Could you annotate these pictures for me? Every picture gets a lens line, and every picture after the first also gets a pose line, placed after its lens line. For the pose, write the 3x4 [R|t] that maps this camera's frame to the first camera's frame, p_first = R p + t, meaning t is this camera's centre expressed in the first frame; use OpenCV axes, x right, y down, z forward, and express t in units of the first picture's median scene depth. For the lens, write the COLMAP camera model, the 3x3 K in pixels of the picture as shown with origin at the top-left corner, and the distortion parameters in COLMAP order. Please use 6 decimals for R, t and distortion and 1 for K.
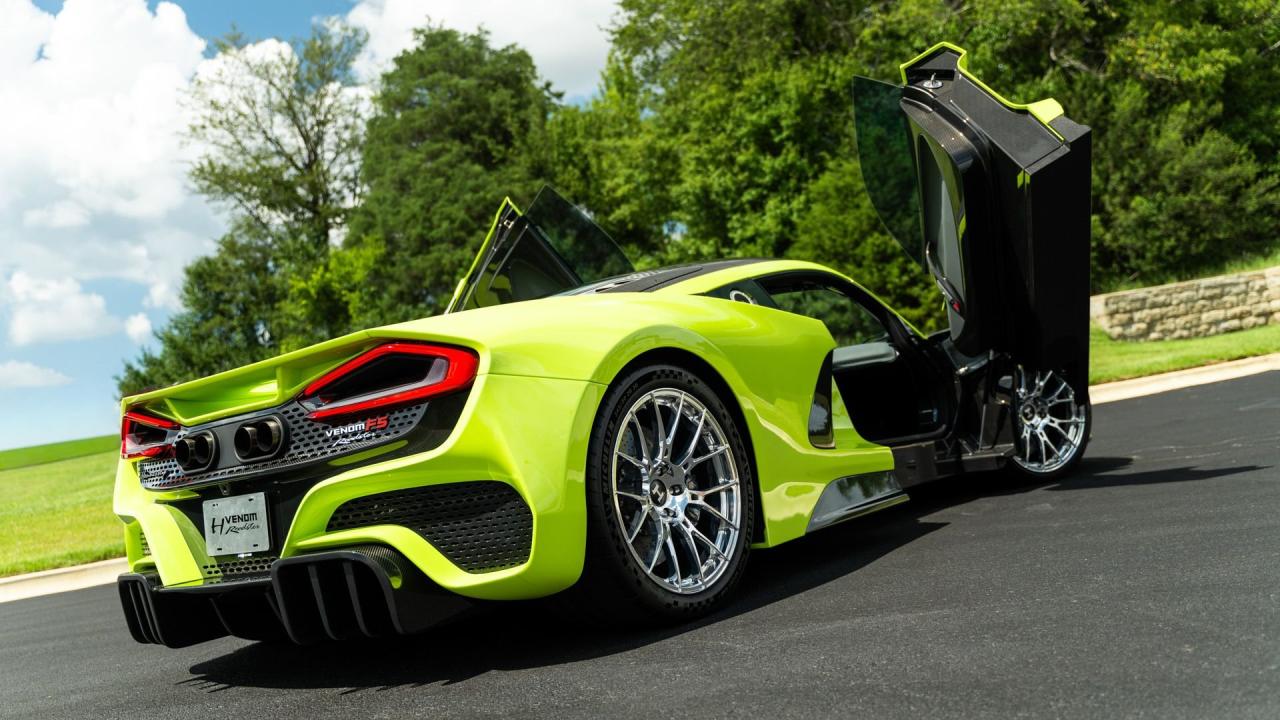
lens RADIAL K [[1234.6, 0, 640.0], [0, 1234.6, 360.0], [0, 0, 1]] dist [0.015956, -0.020003]
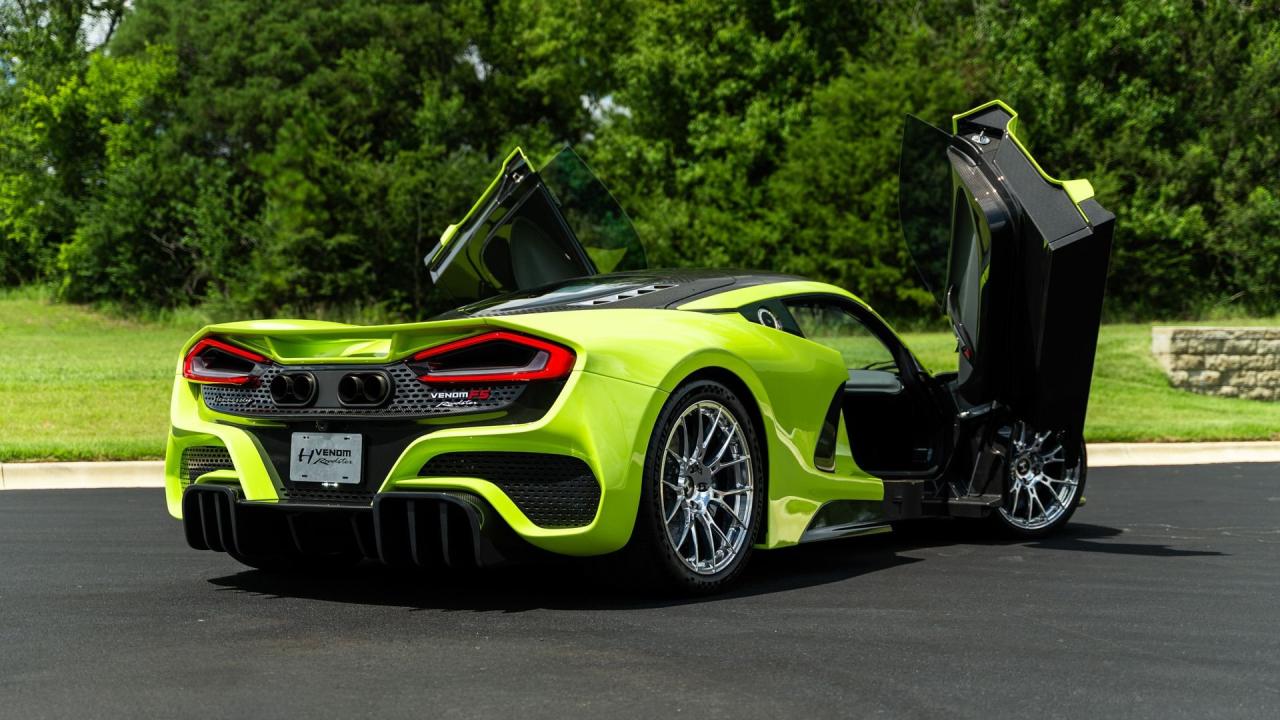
lens RADIAL K [[1952.6, 0, 640.0], [0, 1952.6, 360.0], [0, 0, 1]] dist [0.028582, -0.071644]
pose [[0.983590, 0.161783, 0.079850, -0.042720], [-0.164480, 0.985972, 0.028395, -0.012330], [-0.074136, -0.041063, 0.996402, -0.182142]]
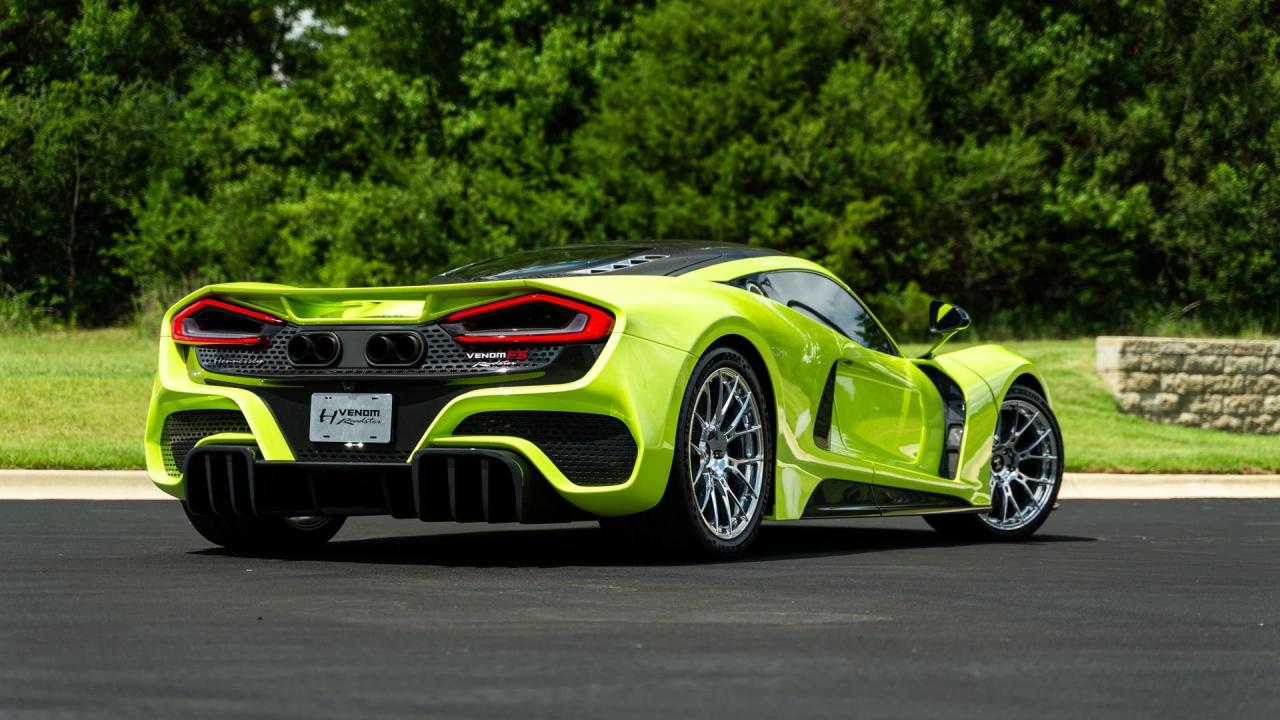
lens RADIAL K [[2951.2, 0, 640.0], [0, 2951.2, 360.0], [0, 0, 1]] dist [0.025653, -0.345191]
pose [[0.964798, 0.180010, 0.191730, -0.130561], [-0.182343, 0.983219, -0.005553, 0.009920], [-0.189513, -0.029603, 0.981432, -0.381293]]
